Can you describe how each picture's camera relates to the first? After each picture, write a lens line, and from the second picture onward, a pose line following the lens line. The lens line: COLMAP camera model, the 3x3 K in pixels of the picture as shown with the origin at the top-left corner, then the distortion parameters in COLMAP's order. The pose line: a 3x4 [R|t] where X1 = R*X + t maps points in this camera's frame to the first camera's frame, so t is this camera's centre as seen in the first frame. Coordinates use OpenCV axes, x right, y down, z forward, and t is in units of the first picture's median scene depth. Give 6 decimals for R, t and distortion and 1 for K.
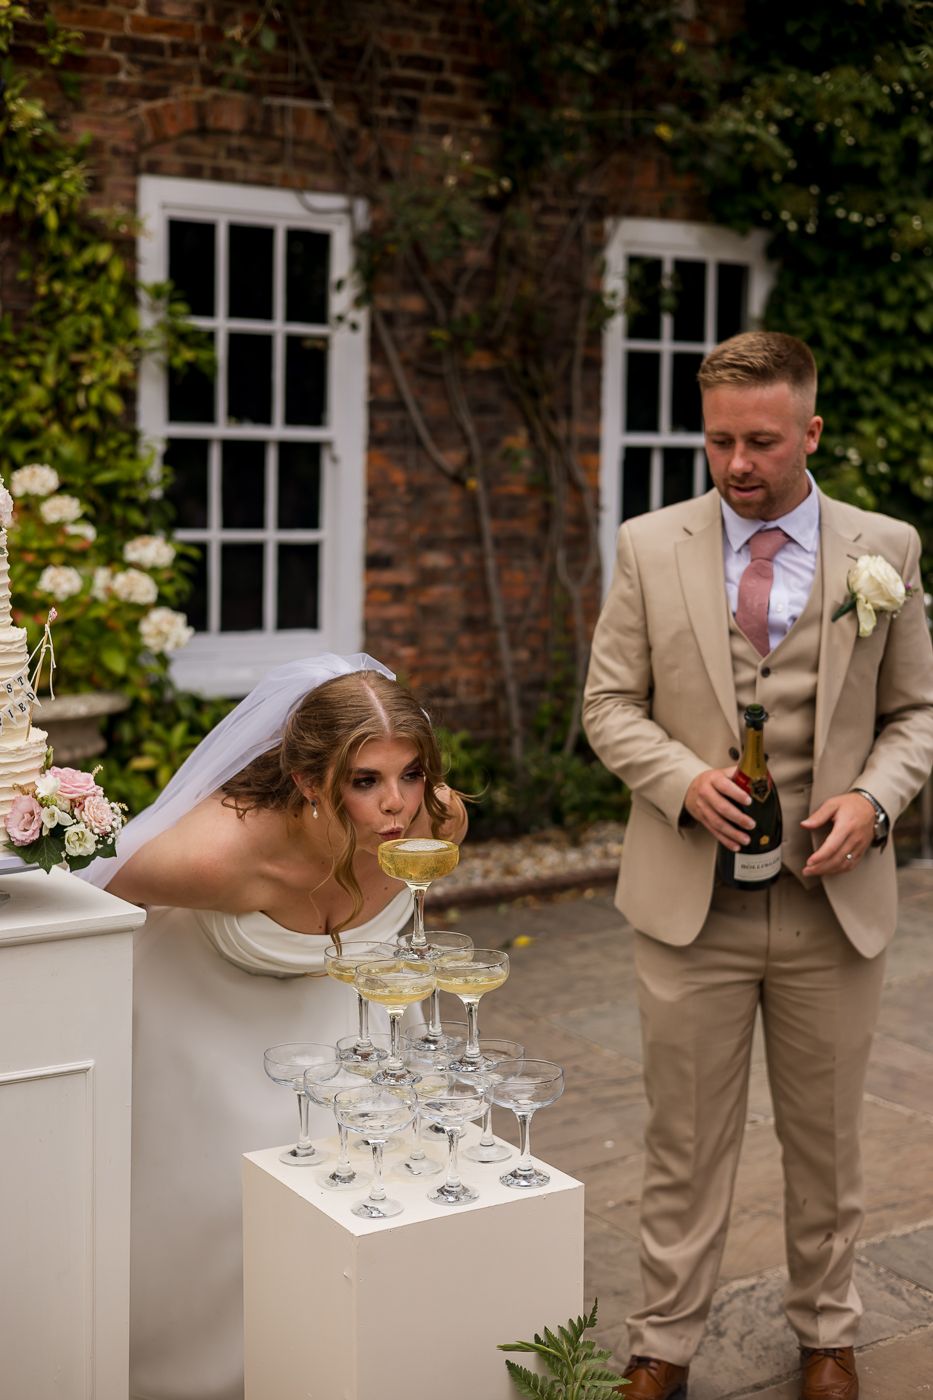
lens RADIAL K [[1988.2, 0, 462.8], [0, 1988.2, 702.9], [0, 0, 1]] dist [0.001174, 0.057434]
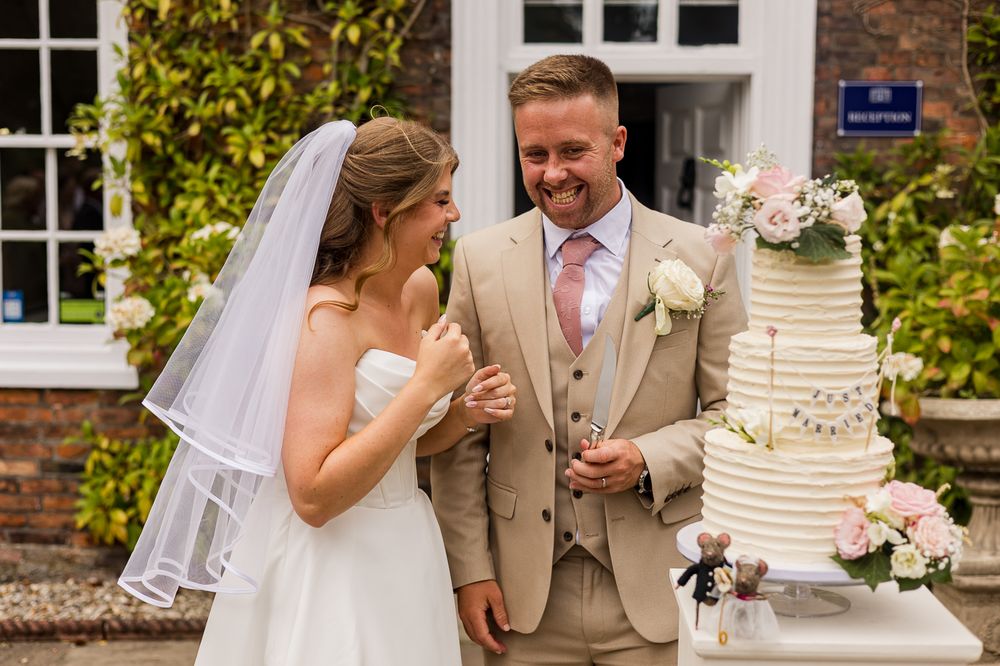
lens RADIAL K [[1536.6, 0, 463.8], [0, 1536.6, 318.4], [0, 0, 1]] dist [-0.016714, 0.071443]
pose [[0.816832, 0.039552, -0.575518, 0.020481], [-0.063890, 0.997712, -0.022113, -0.006777], [0.573326, 0.054833, 0.817490, 0.103936]]
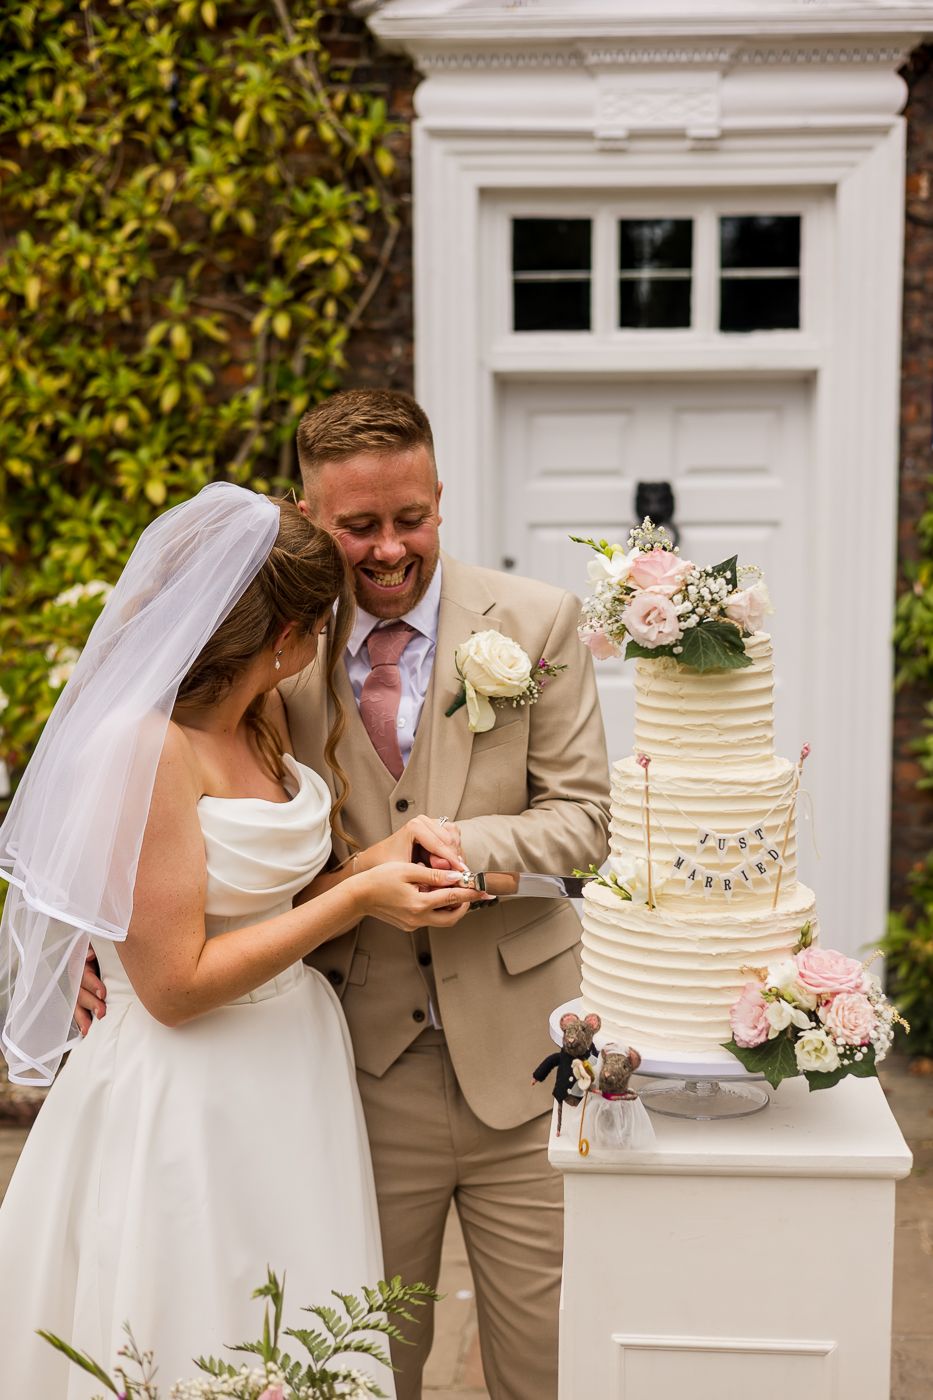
lens RADIAL K [[2104.0, 0, 460.9], [0, 2104.0, 704.6], [0, 0, 1]] dist [-0.009364, 0.055253]
pose [[0.794974, 0.042196, -0.605175, 0.069050], [-0.056716, 0.998378, -0.004890, -0.019668], [0.603987, 0.038210, 0.796078, 0.107665]]
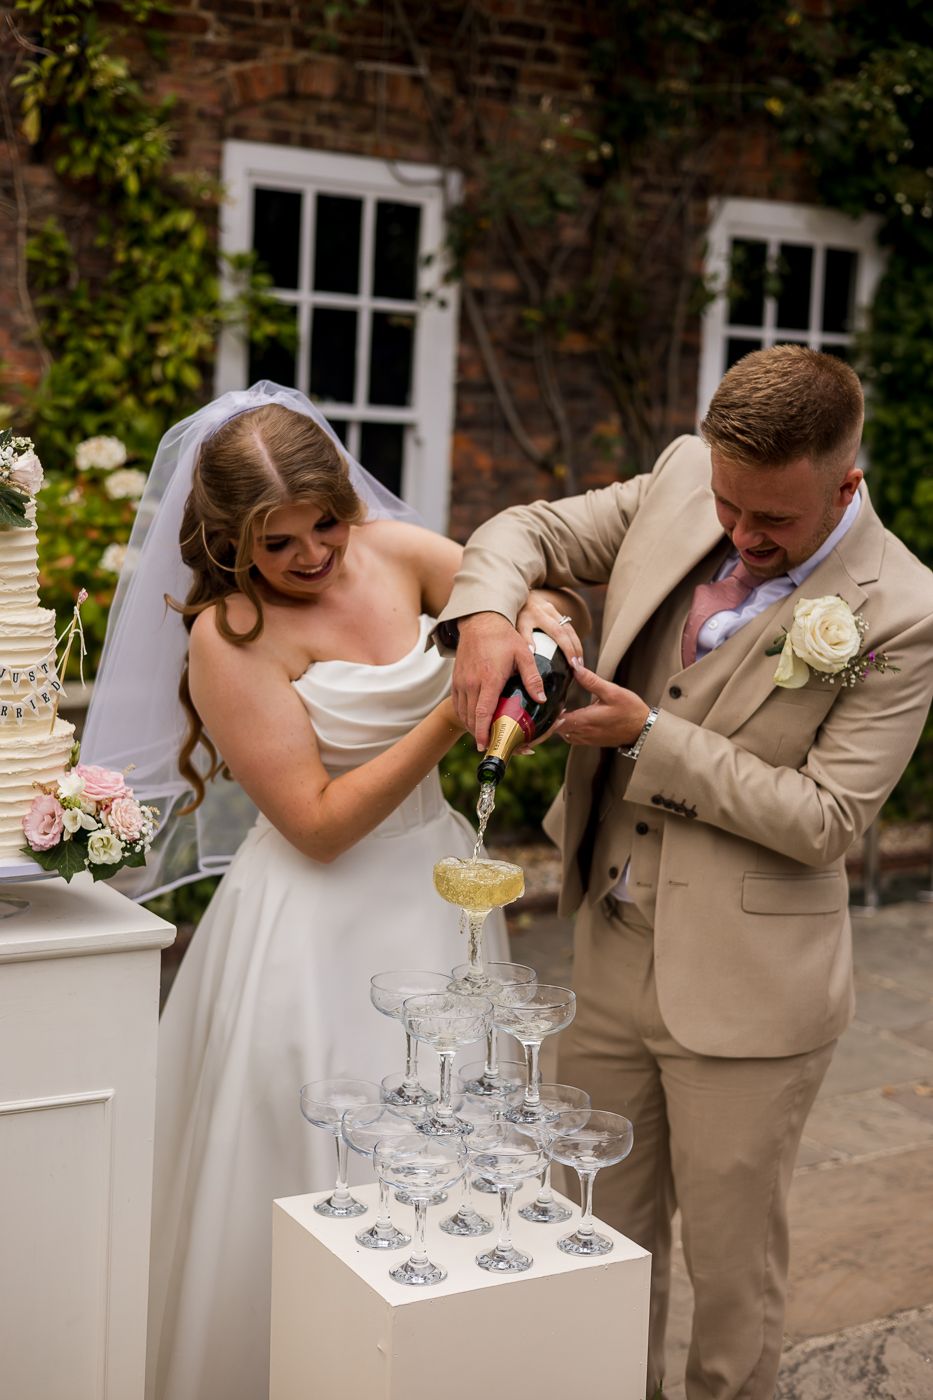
lens RADIAL K [[1981.6, 0, 462.6], [0, 1981.6, 714.3], [0, 0, 1]] dist [0.002599, 0.056314]
pose [[0.998514, 0.033890, -0.042680, 0.002321], [-0.033420, 0.999373, 0.011664, -0.002738], [0.043049, -0.010221, 0.999021, 0.042321]]
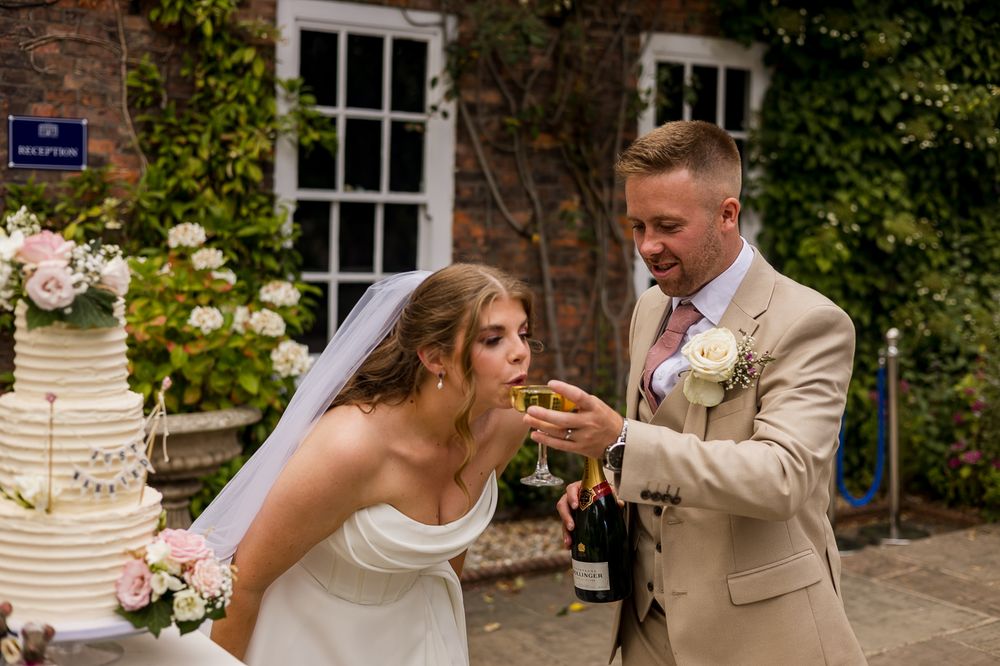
lens RADIAL K [[1399.0, 0, 499.4], [0, 1399.0, 333.2], [0, 0, 1]] dist [0.009910, 0.009691]
pose [[0.999923, 0.009286, -0.008255, -0.011148], [-0.009568, 0.999348, -0.034812, -0.018209], [0.007926, 0.034889, 0.999360, 0.108143]]
